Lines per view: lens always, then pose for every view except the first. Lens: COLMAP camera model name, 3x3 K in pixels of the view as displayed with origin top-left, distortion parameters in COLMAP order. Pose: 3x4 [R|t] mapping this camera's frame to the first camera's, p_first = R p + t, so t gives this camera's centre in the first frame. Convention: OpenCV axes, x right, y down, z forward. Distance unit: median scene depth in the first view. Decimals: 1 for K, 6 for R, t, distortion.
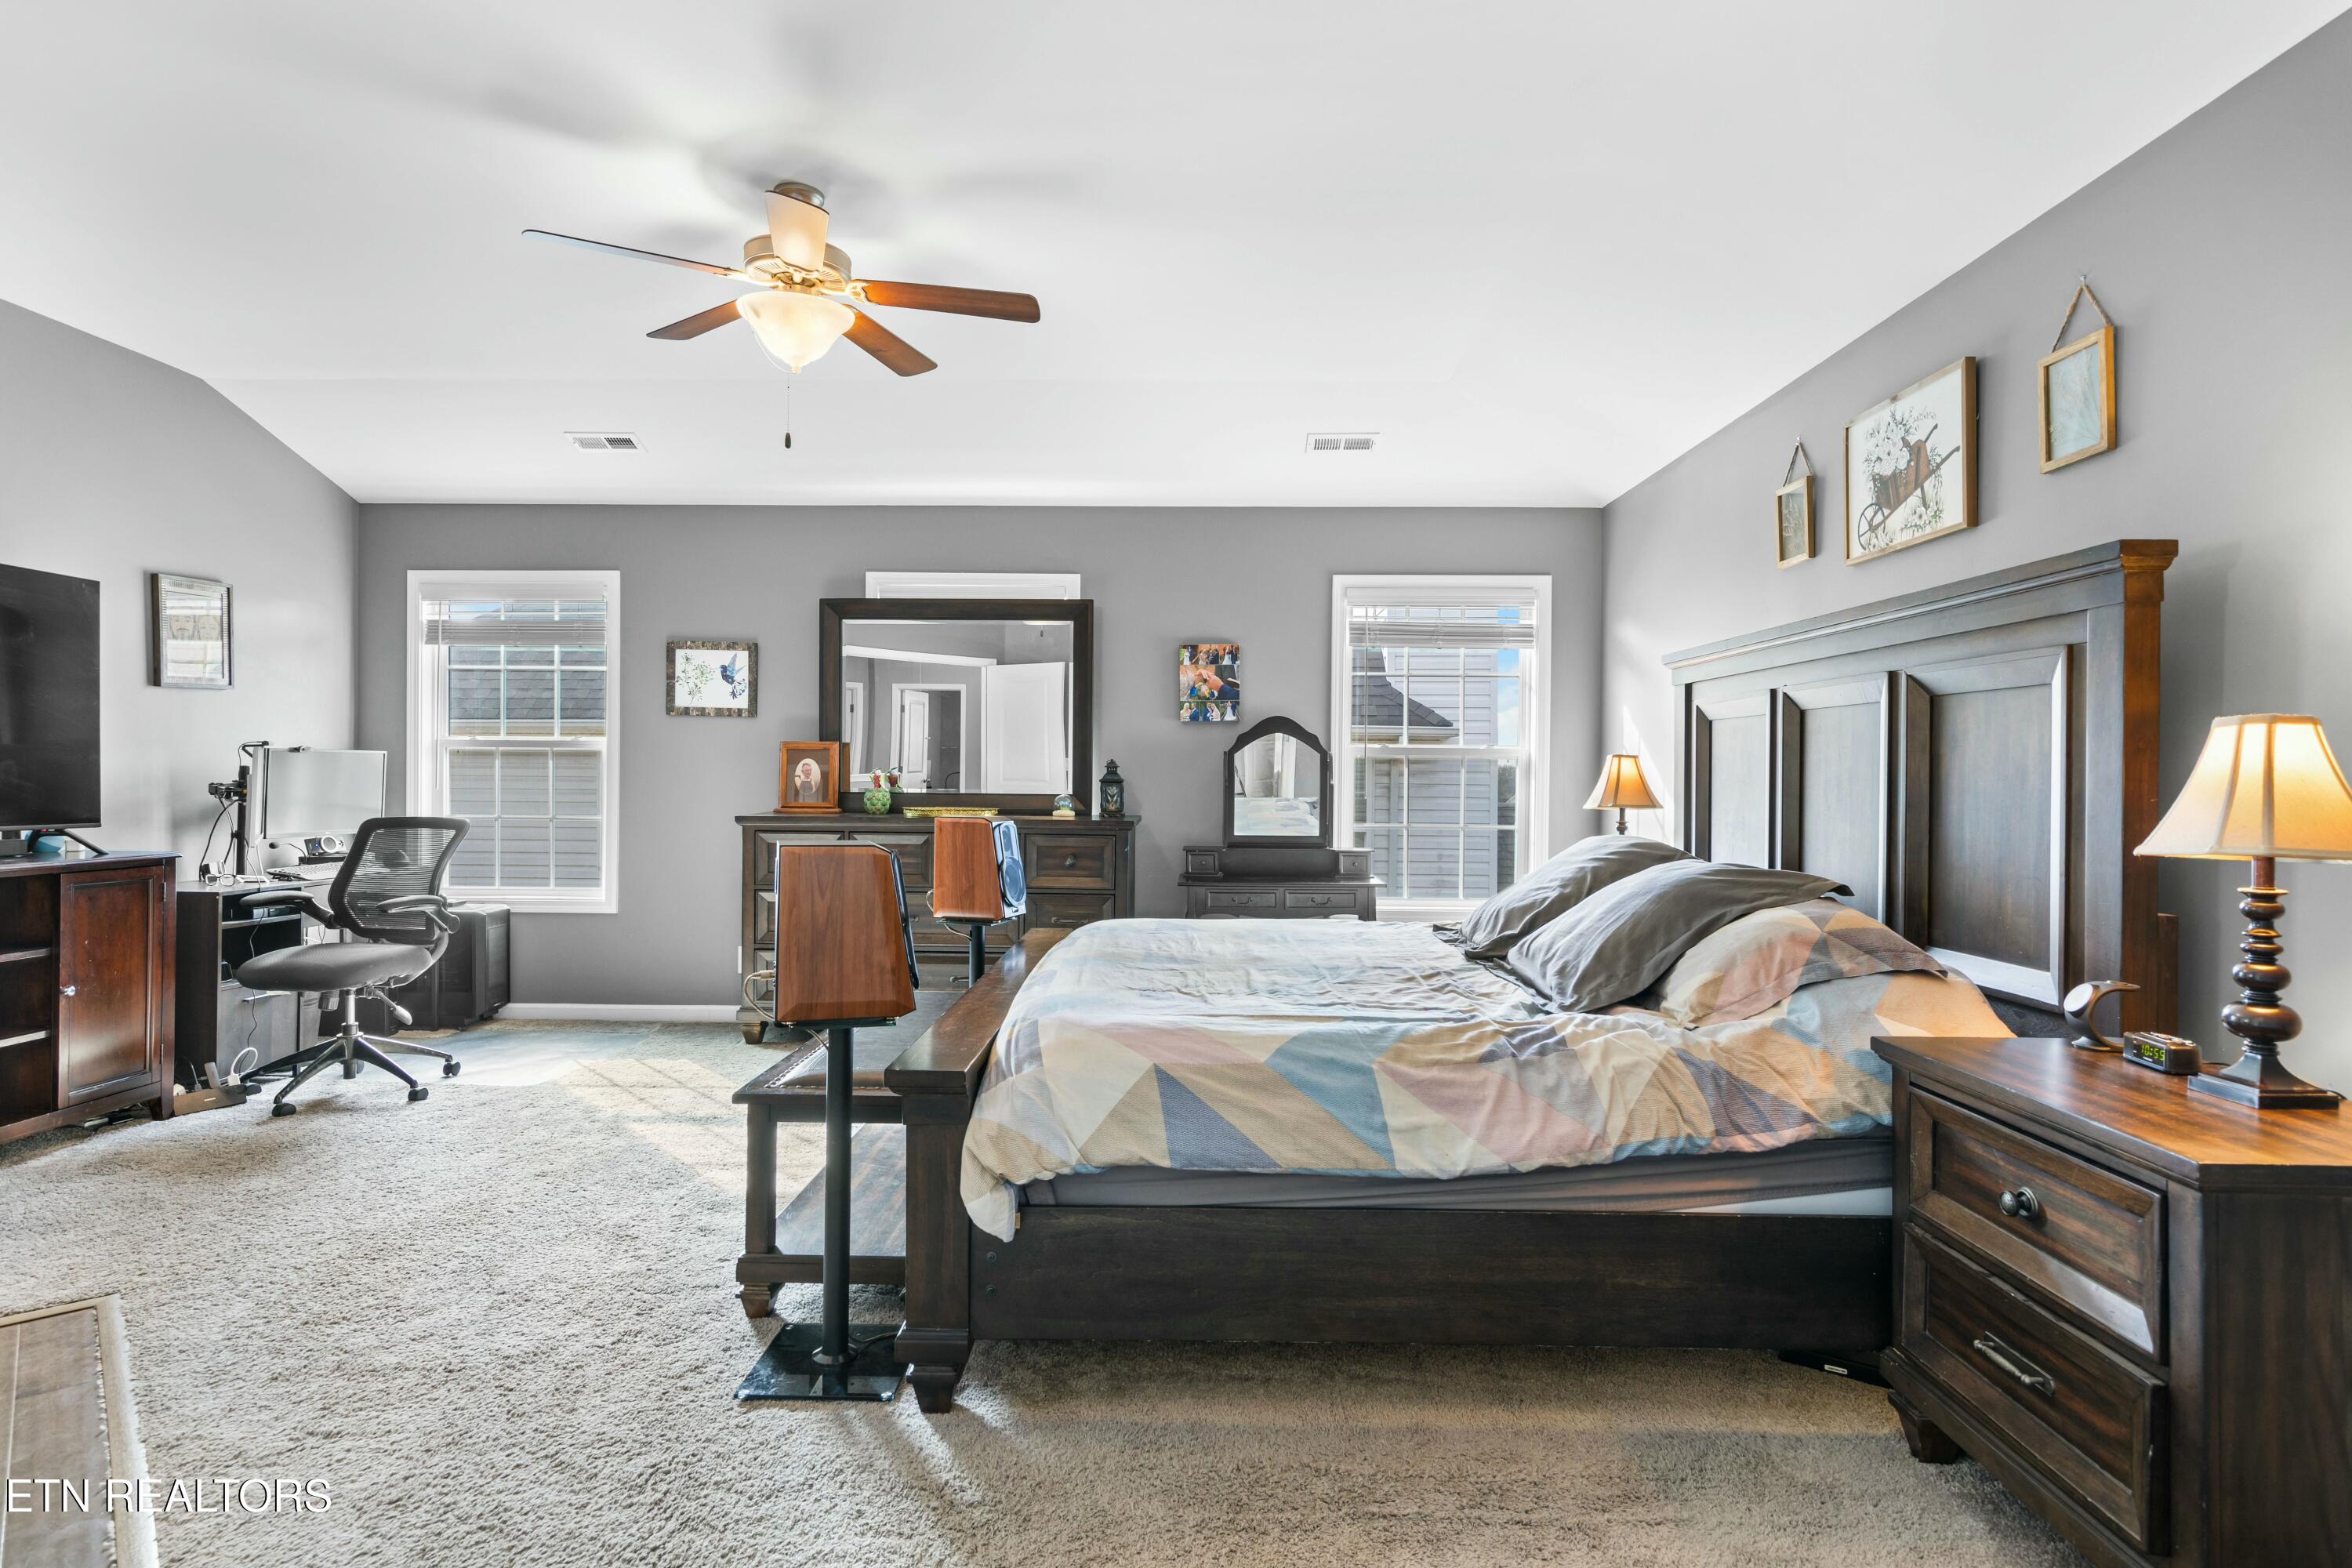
lens RADIAL K [[1222.3, 0, 1177.4], [0, 1222.3, 779.0], [0, 0, 1]] dist [0.002999, 0.000561]
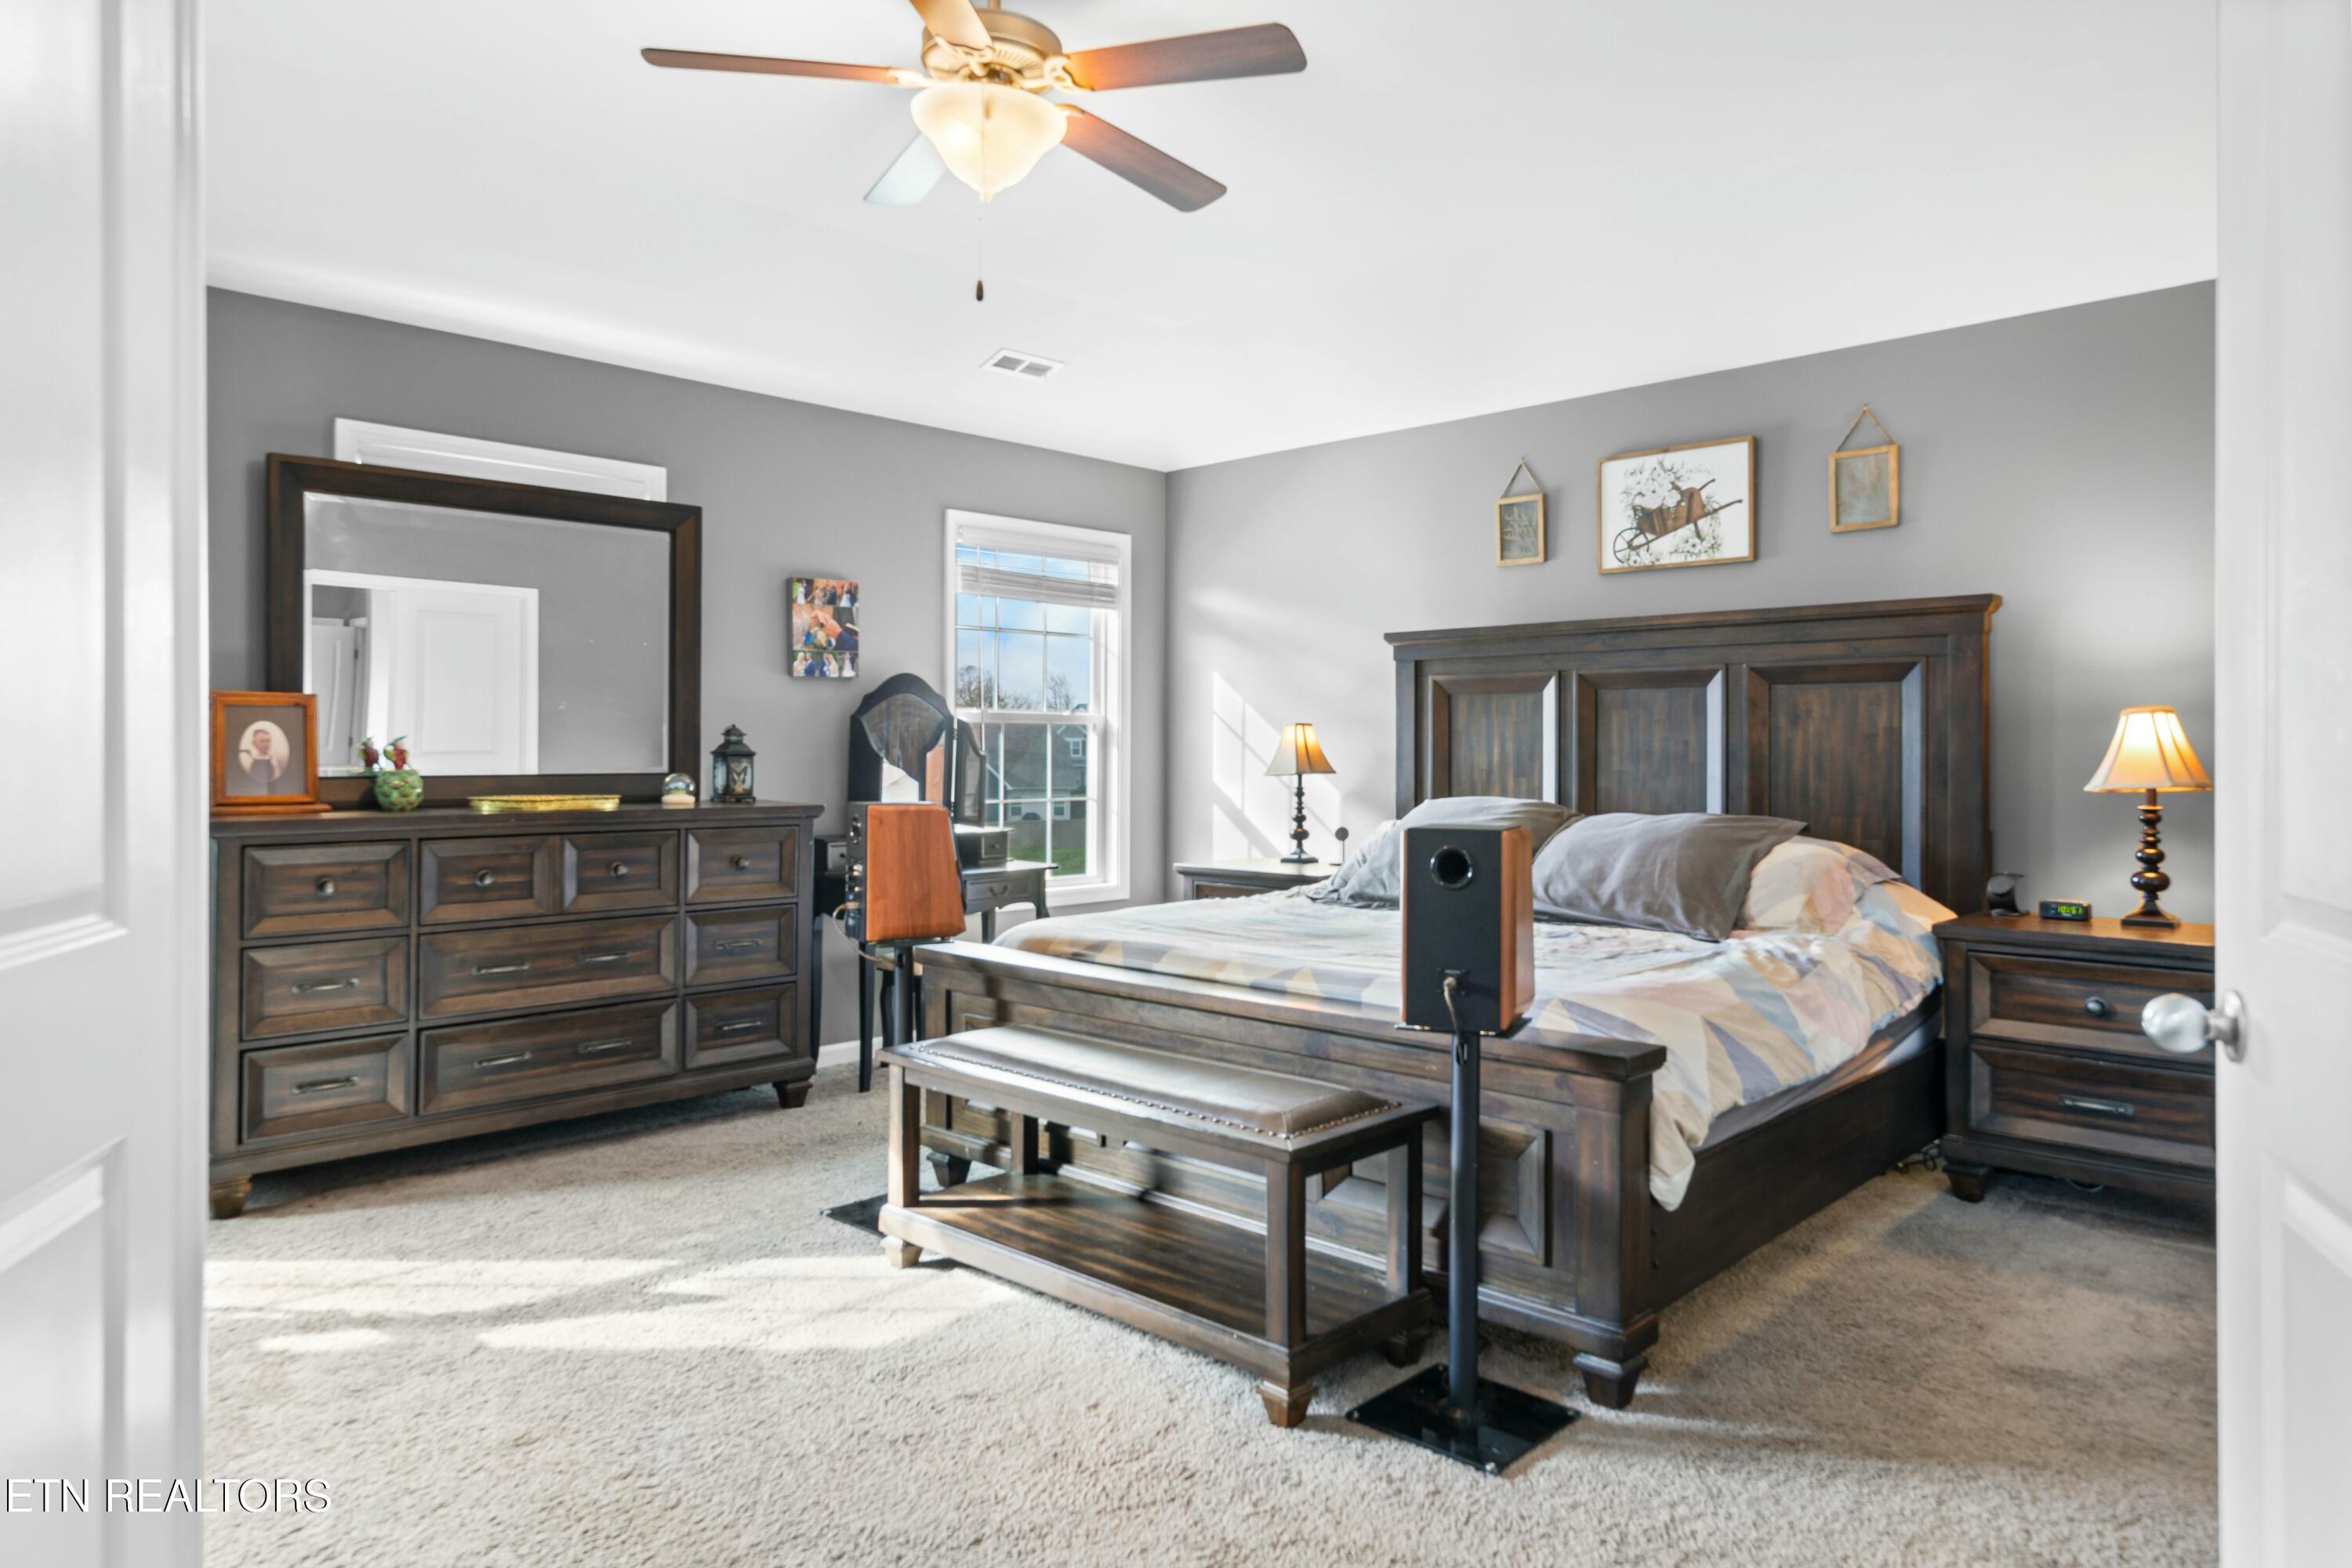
lens RADIAL K [[1472.6, 0, 1180.4], [0, 1472.6, 741.6], [0, 0, 1]] dist [0.004378, -0.000366]
pose [[0.675892, -0.005330, 0.736981, -0.861567], [0.006313, 0.999979, 0.001443, -0.008837], [-0.736974, 0.003677, 0.675911, 0.310651]]
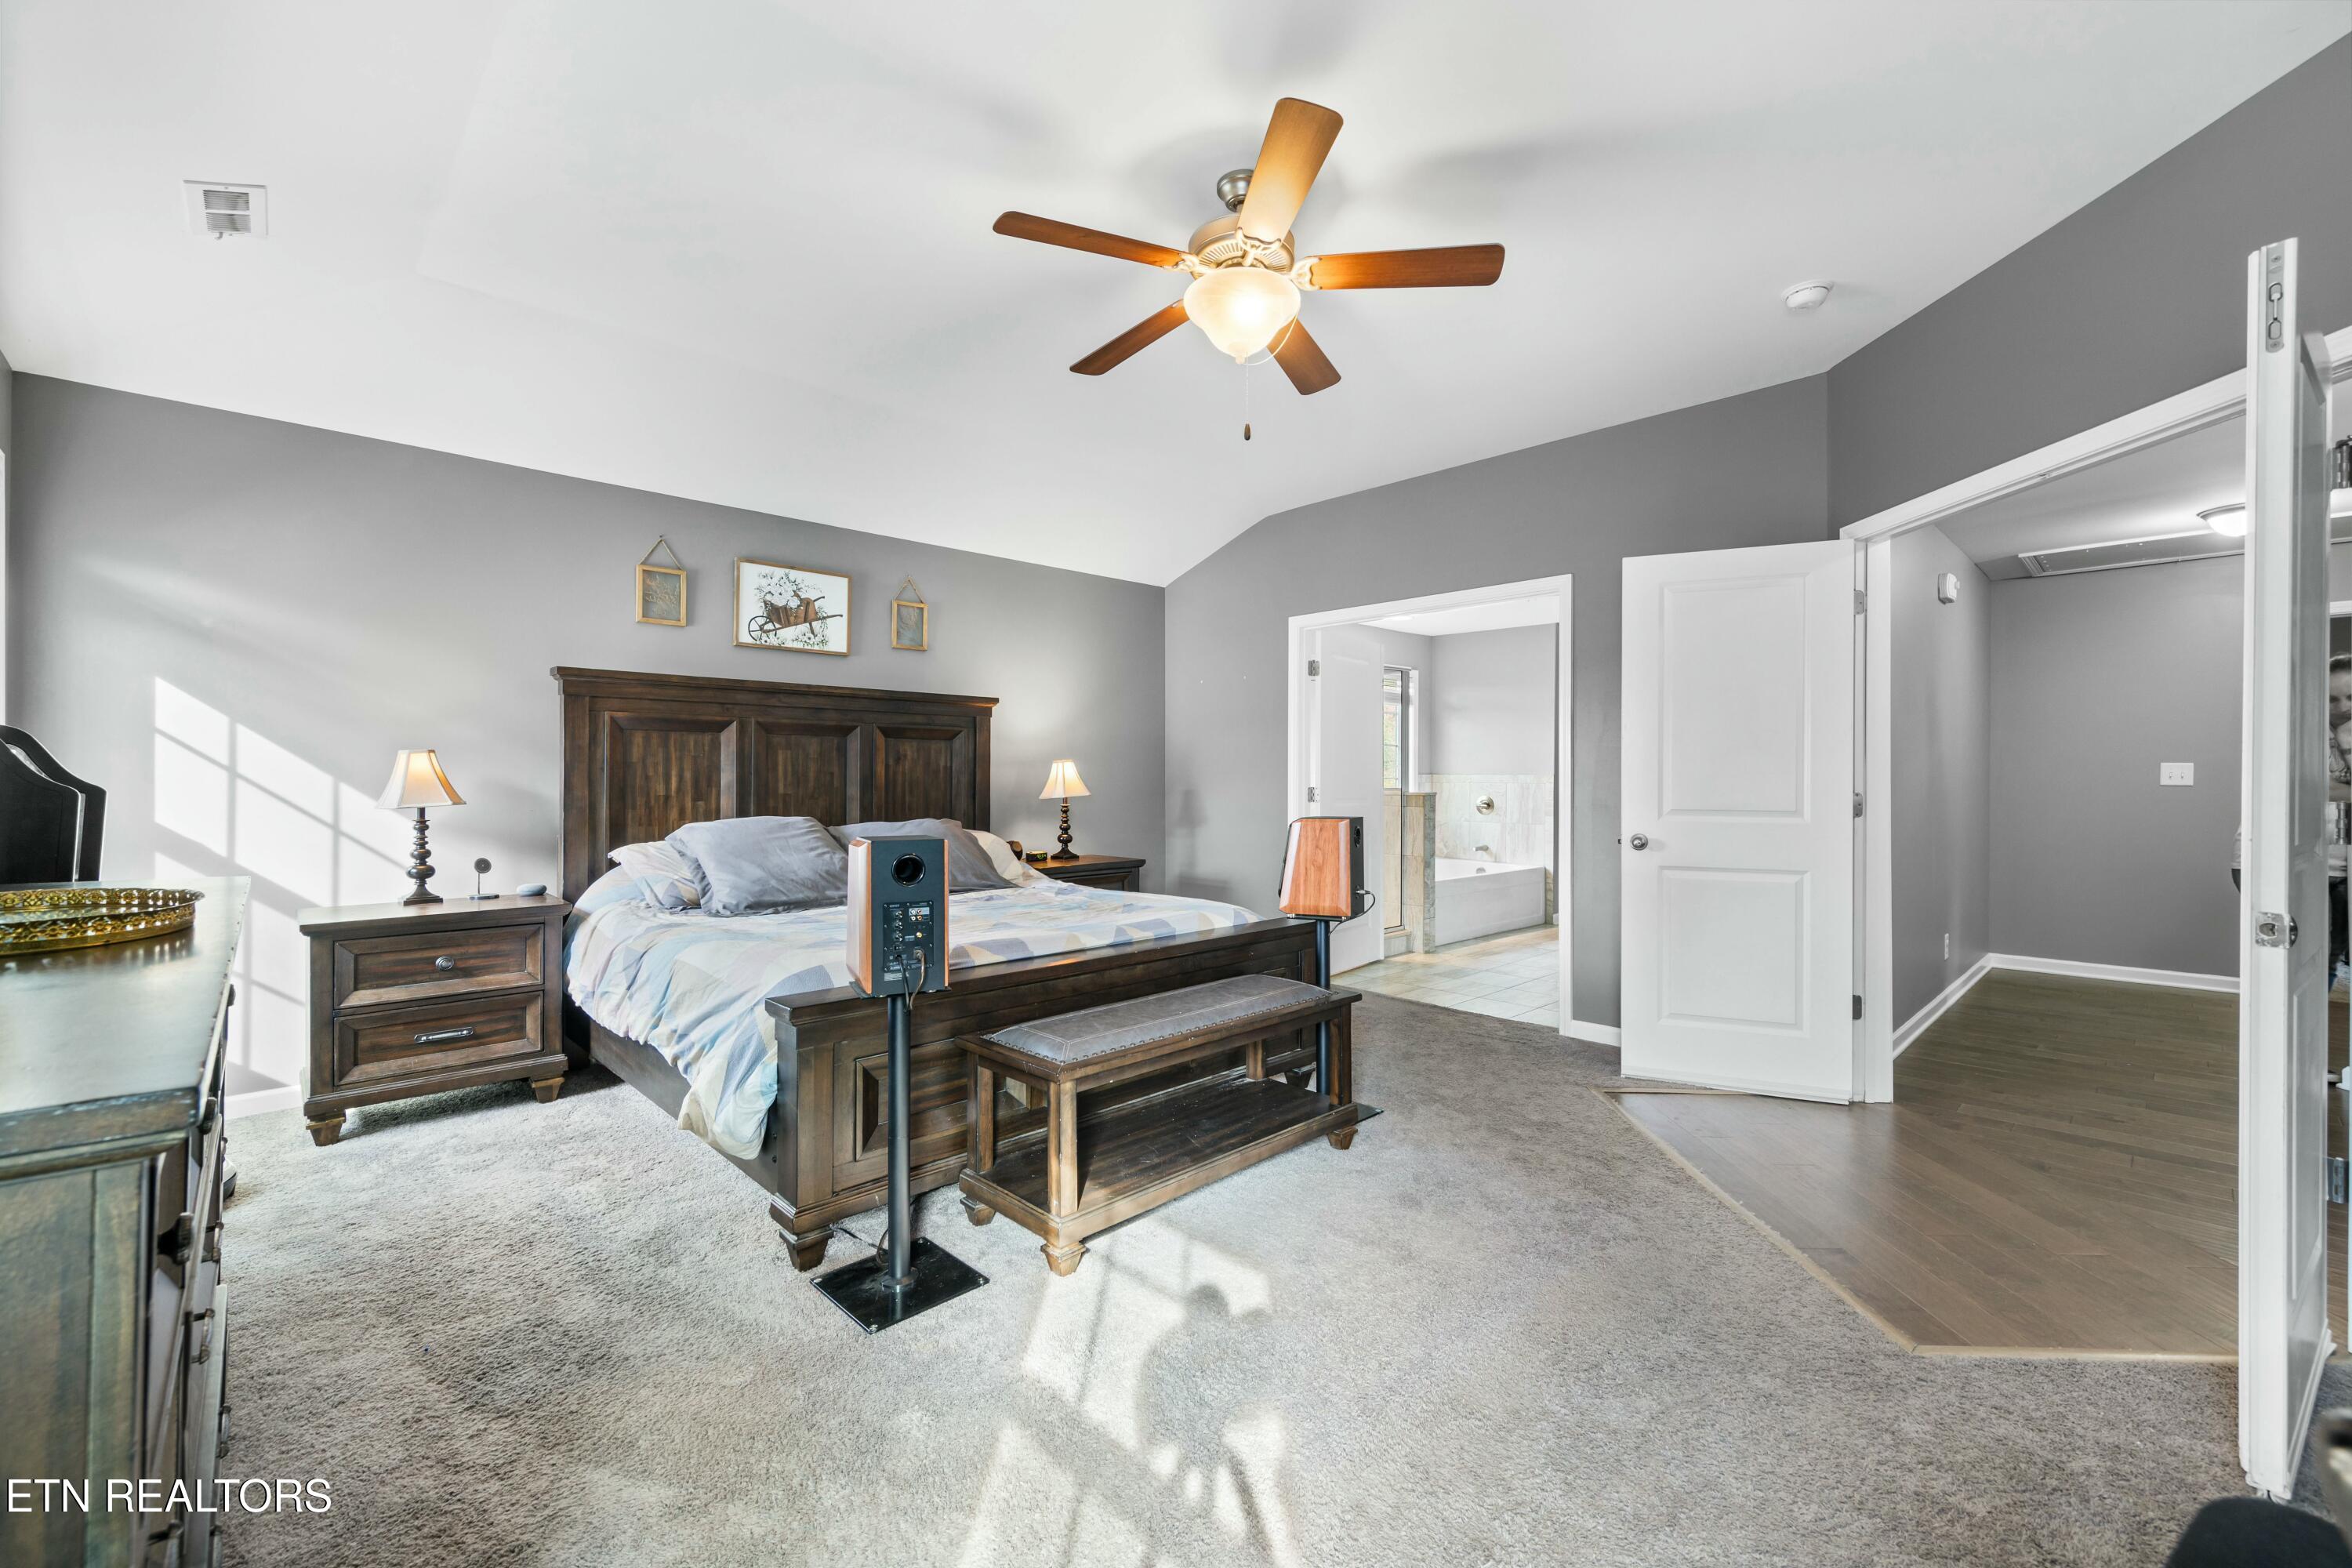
lens RADIAL K [[960.0, 0, 1177.2], [0, 960.0, 774.9], [0, 0, 1]] dist [0.001991, 0.000251]
pose [[-0.710946, -0.007086, 0.703211, -0.792514], [-0.006189, 0.999974, 0.003819, -0.009410], [-0.703220, -0.001637, -0.710971, 1.532769]]
